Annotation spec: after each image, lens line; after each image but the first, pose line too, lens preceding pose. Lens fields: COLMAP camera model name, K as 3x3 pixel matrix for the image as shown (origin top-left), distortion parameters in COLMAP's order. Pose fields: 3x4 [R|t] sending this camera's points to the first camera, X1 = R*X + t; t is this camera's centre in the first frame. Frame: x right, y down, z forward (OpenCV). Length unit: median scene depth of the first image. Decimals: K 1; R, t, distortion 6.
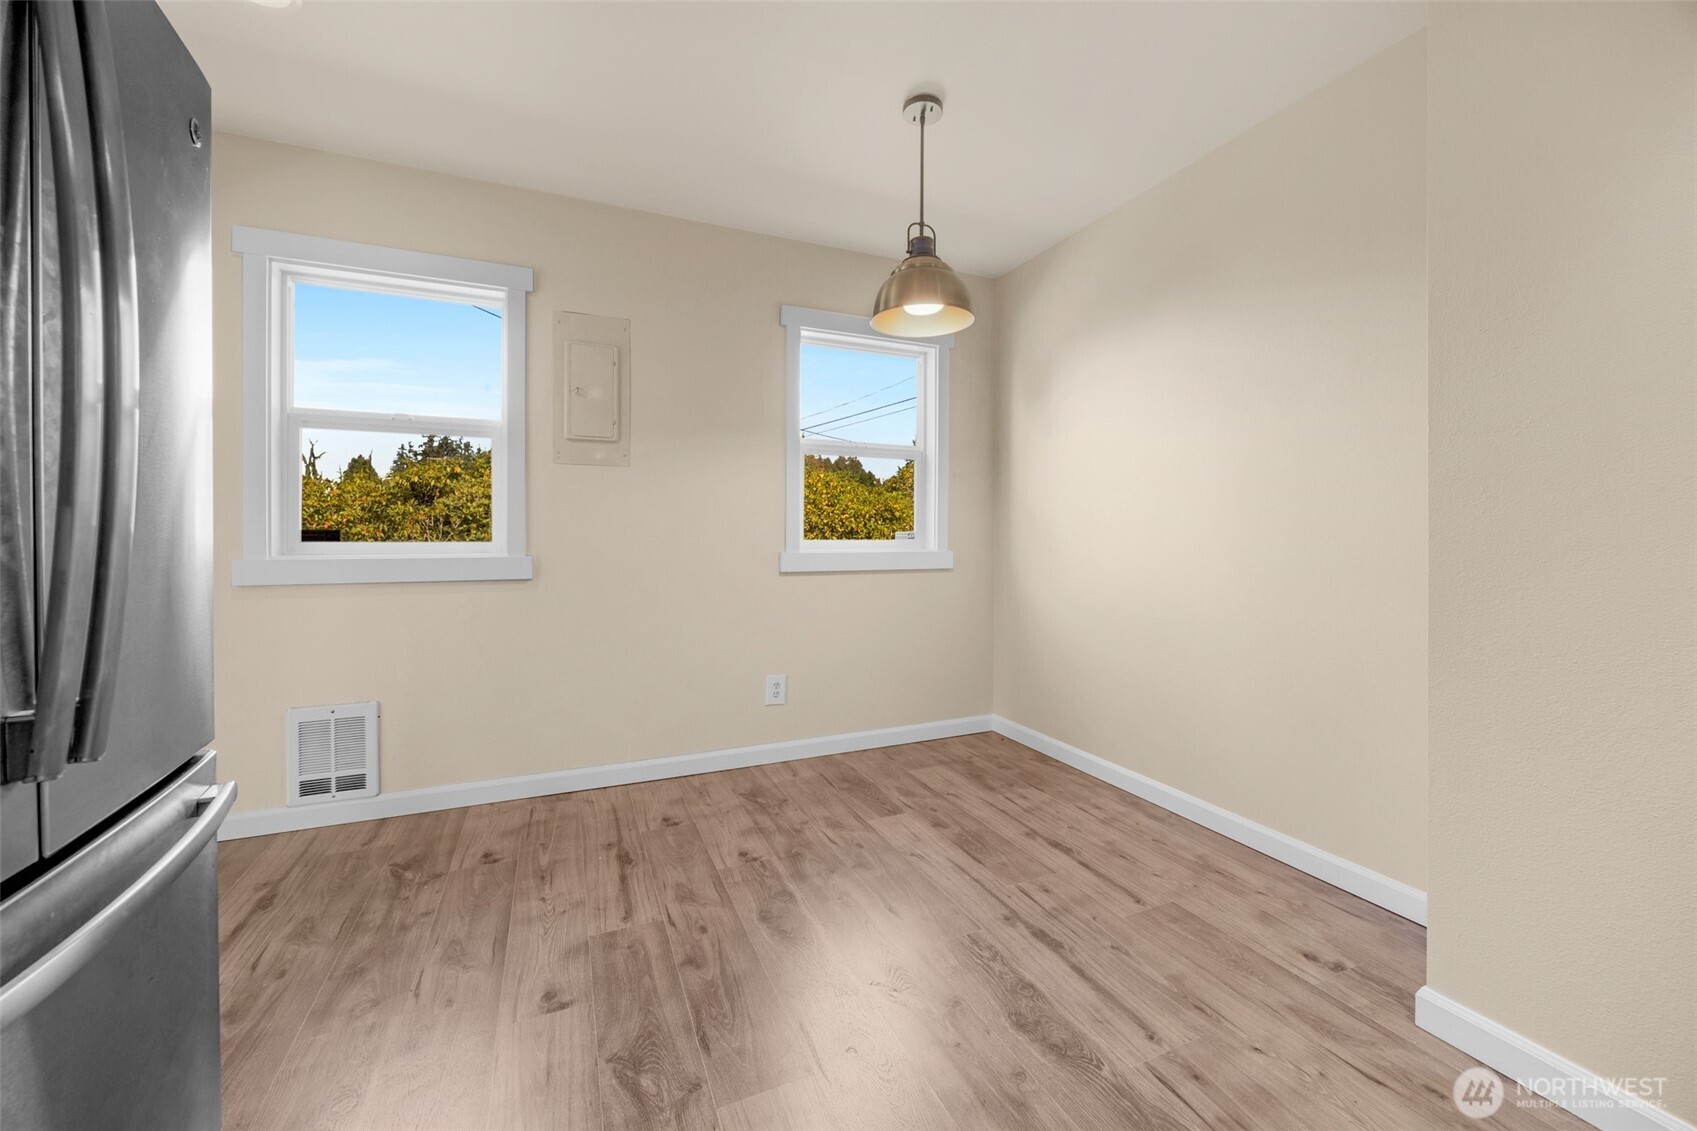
lens RADIAL K [[659.9, 0, 869.0], [0, 659.9, 535.8], [0, 0, 1]] dist [-0.006827, -0.000449]
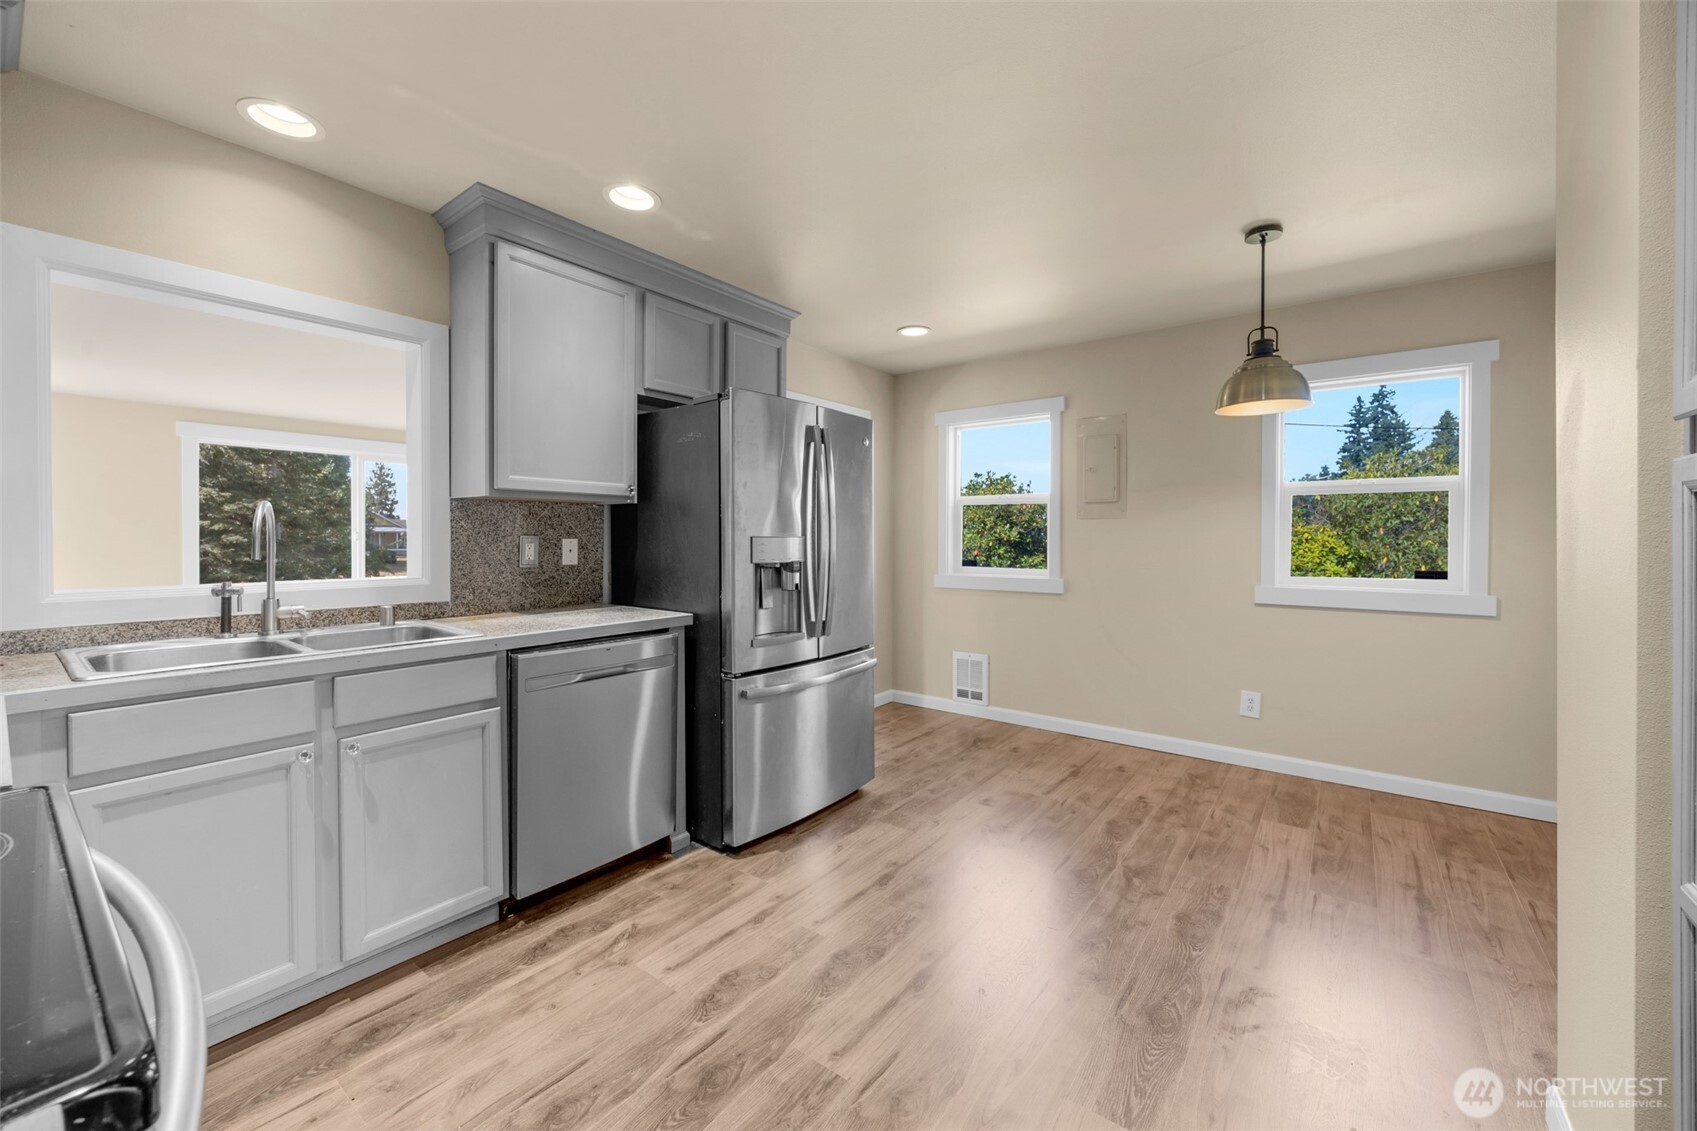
lens RADIAL K [[659.9, 0, 837.9], [0, 659.9, 543.7], [0, 0, 1]] dist [-0.006827, -0.000449]
pose [[0.464256, 0.008146, -0.885663, 0.689192], [-0.004245, 0.999967, 0.006972, -0.068842], [0.885691, 0.000523, 0.464275, -0.225481]]
